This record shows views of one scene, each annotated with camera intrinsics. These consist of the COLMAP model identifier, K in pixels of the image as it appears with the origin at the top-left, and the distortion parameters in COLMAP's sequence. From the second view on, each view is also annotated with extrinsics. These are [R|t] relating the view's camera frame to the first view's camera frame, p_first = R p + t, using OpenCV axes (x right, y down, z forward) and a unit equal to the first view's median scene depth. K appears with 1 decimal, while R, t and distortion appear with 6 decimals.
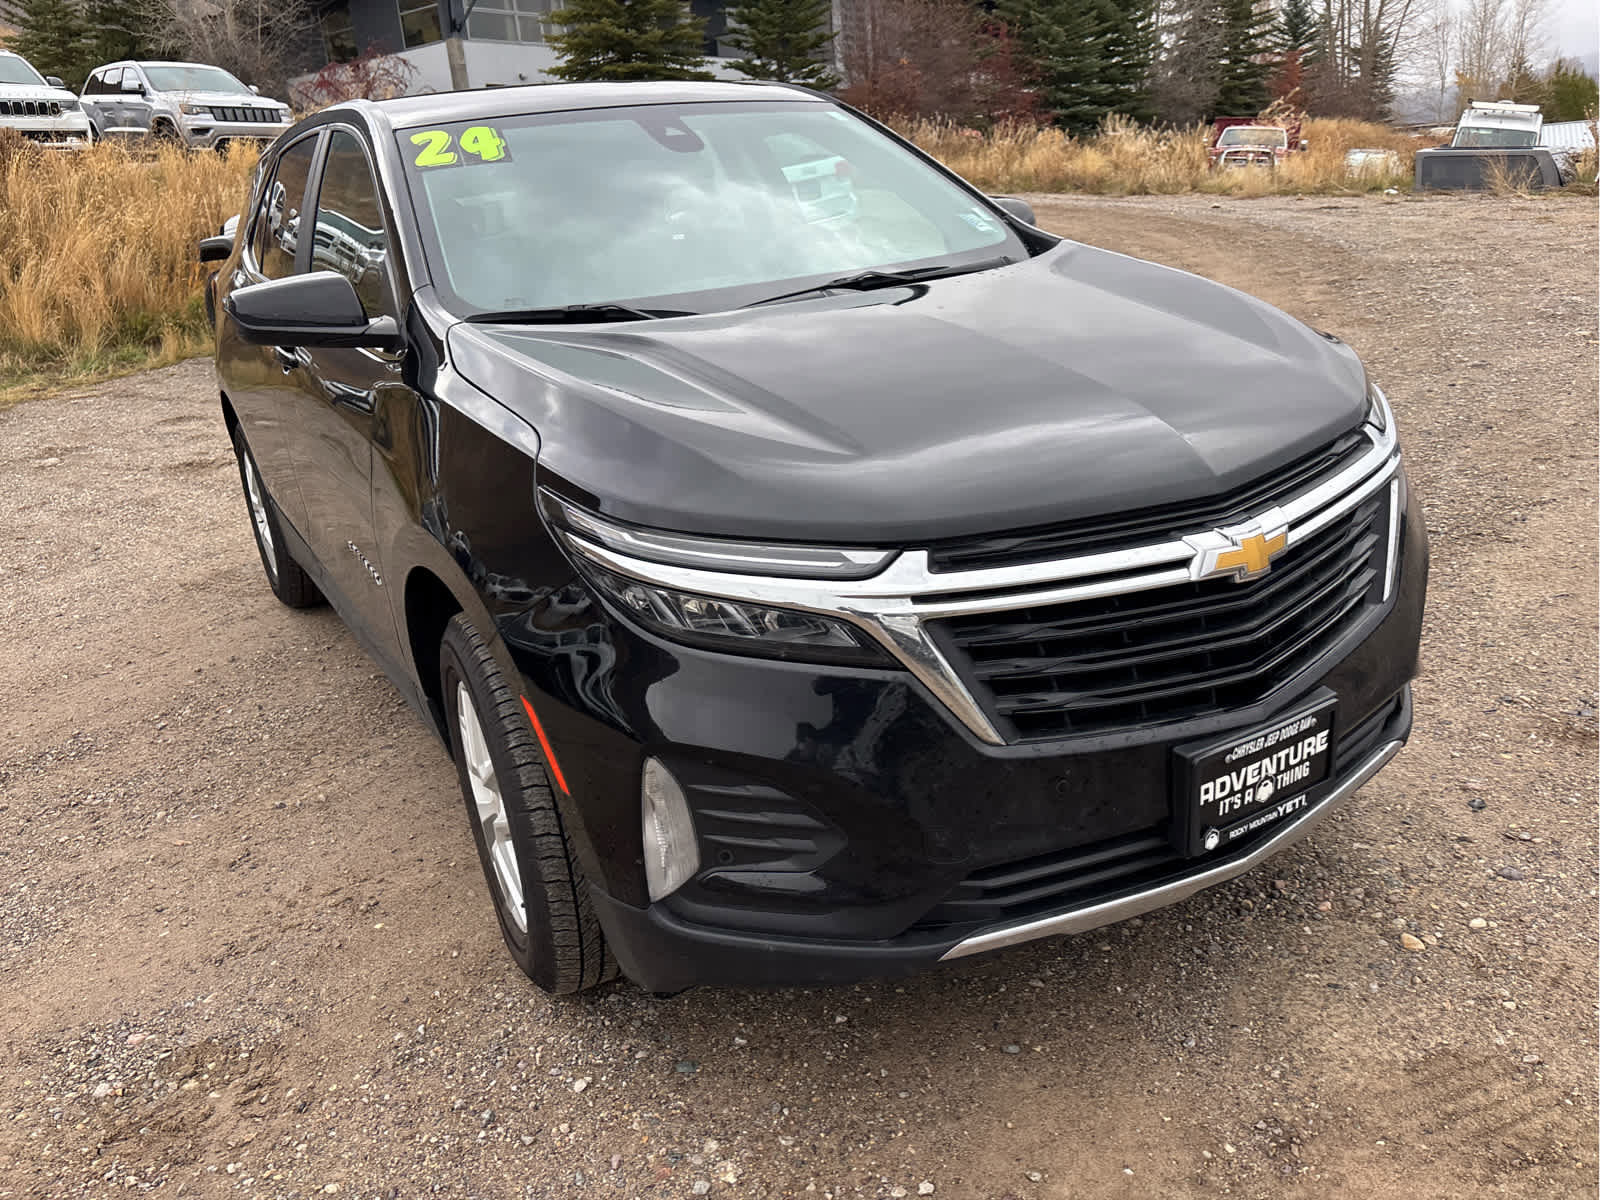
lens RADIAL K [[1205.8, 0, 801.9], [0, 1205.8, 604.0], [0, 0, 1]] dist [0.049778, -0.055770]
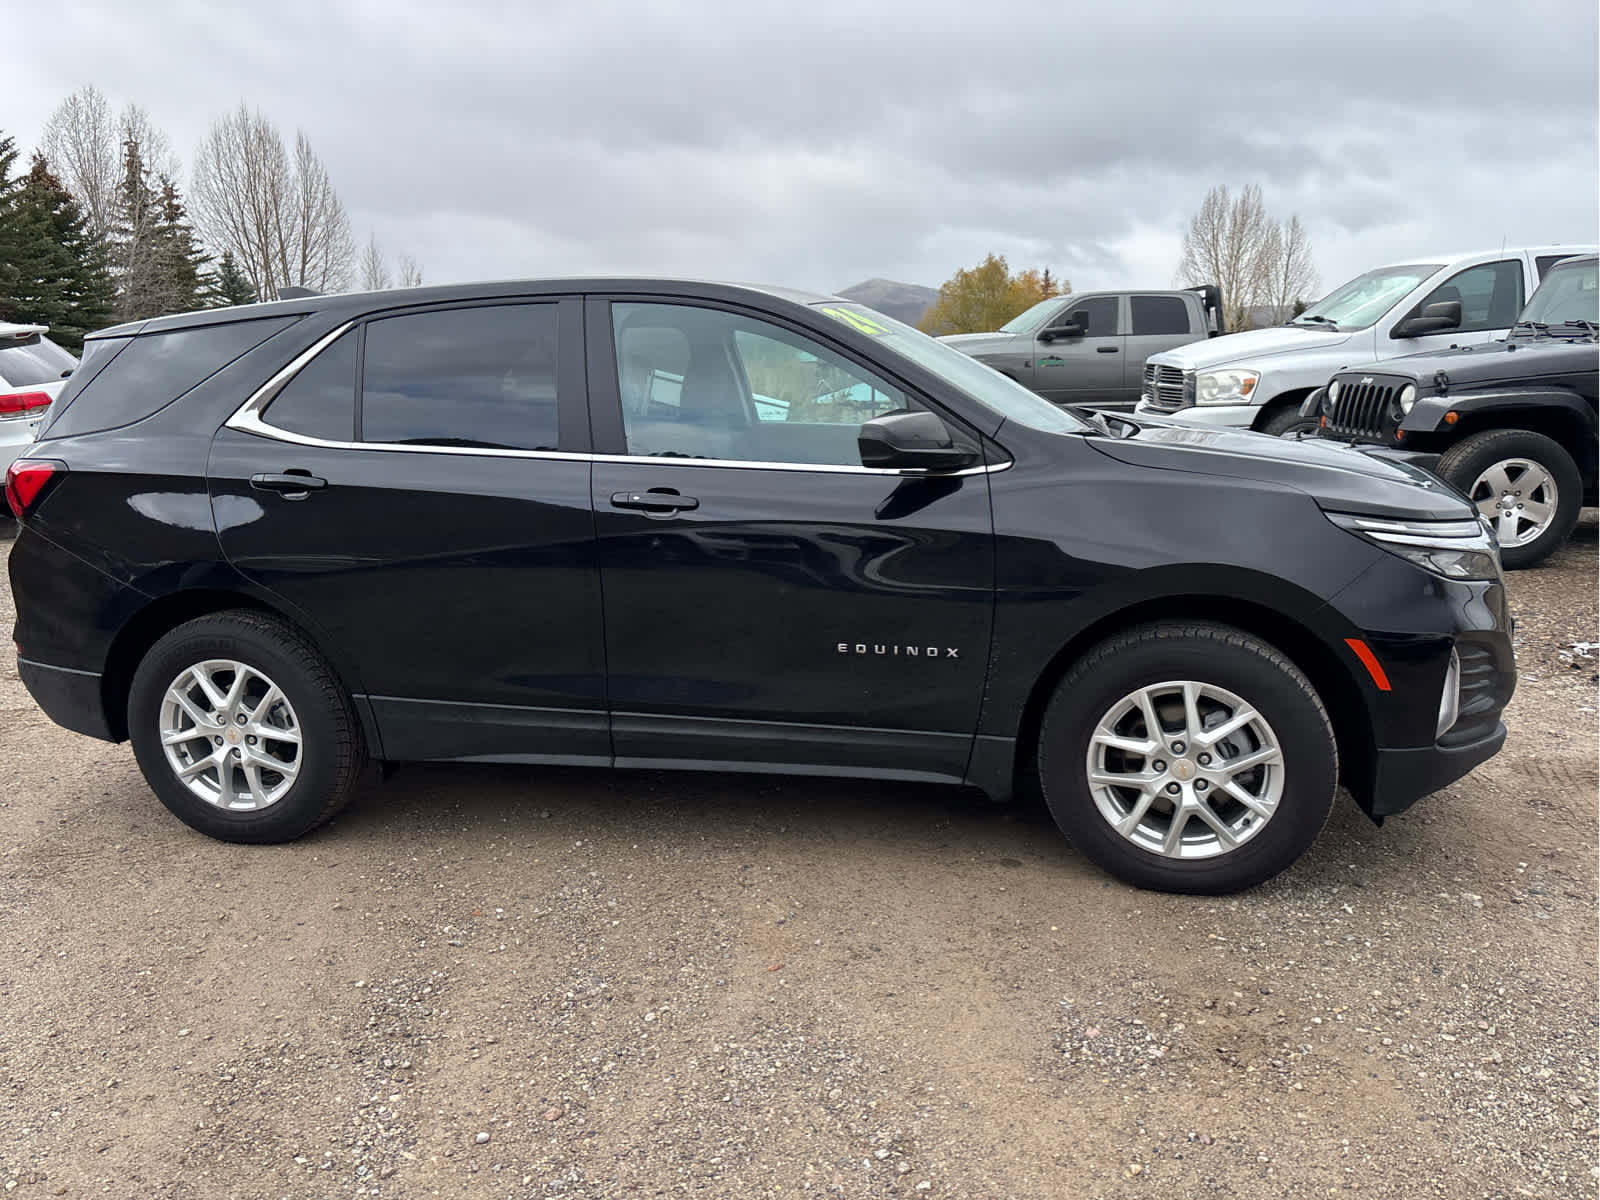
lens RADIAL K [[1198.0, 0, 800.0], [0, 1198.0, 600.0], [0, 0, 1]] dist [0.041532, -0.044951]
pose [[0.683924, -0.090928, 0.723865, -1.390215], [0.231241, 0.968061, -0.096879, 0.009790], [-0.691936, 0.233645, 0.683106, 0.296393]]
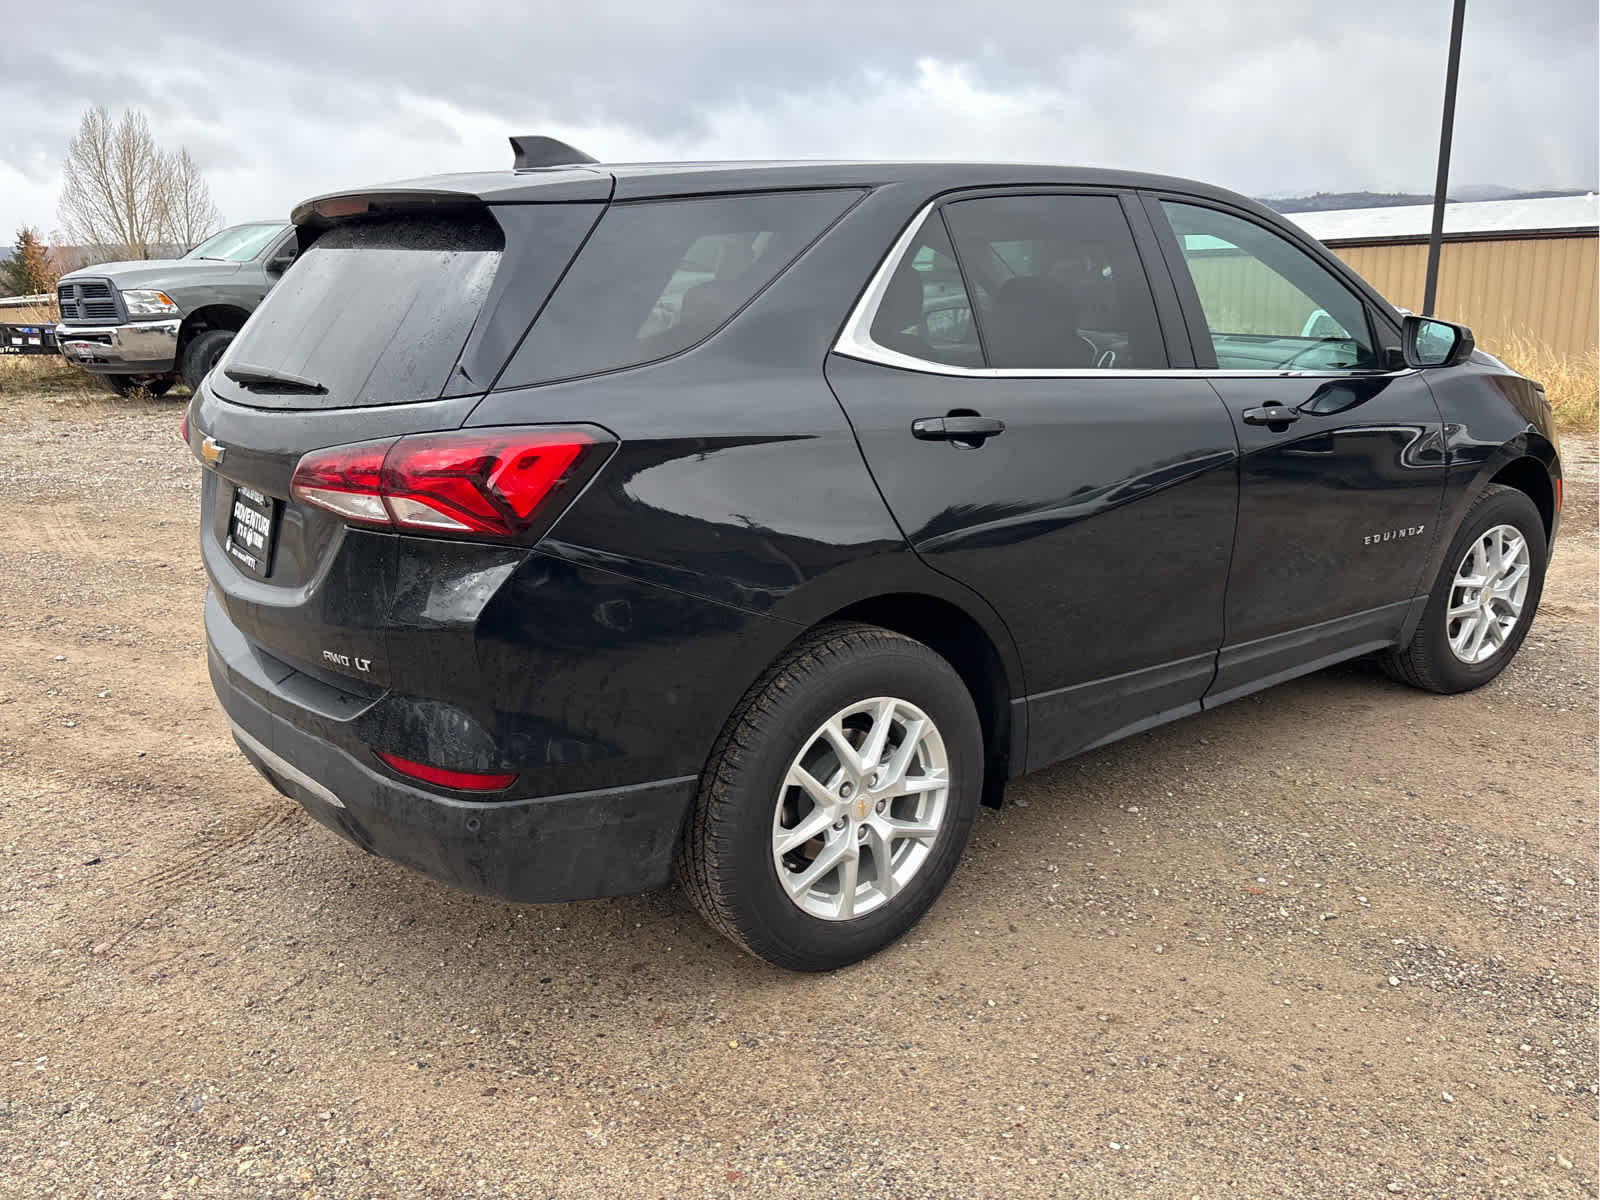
lens RADIAL K [[1185.0, 0, 703.8], [0, 1185.0, 598.7], [0, 0, 1]] dist [0.114876, -0.162111]
pose [[-0.091102, -0.181822, 0.979102, -1.747764], [0.356596, 0.912038, 0.202548, -0.545978], [-0.929806, 0.367597, -0.018252, 1.910861]]
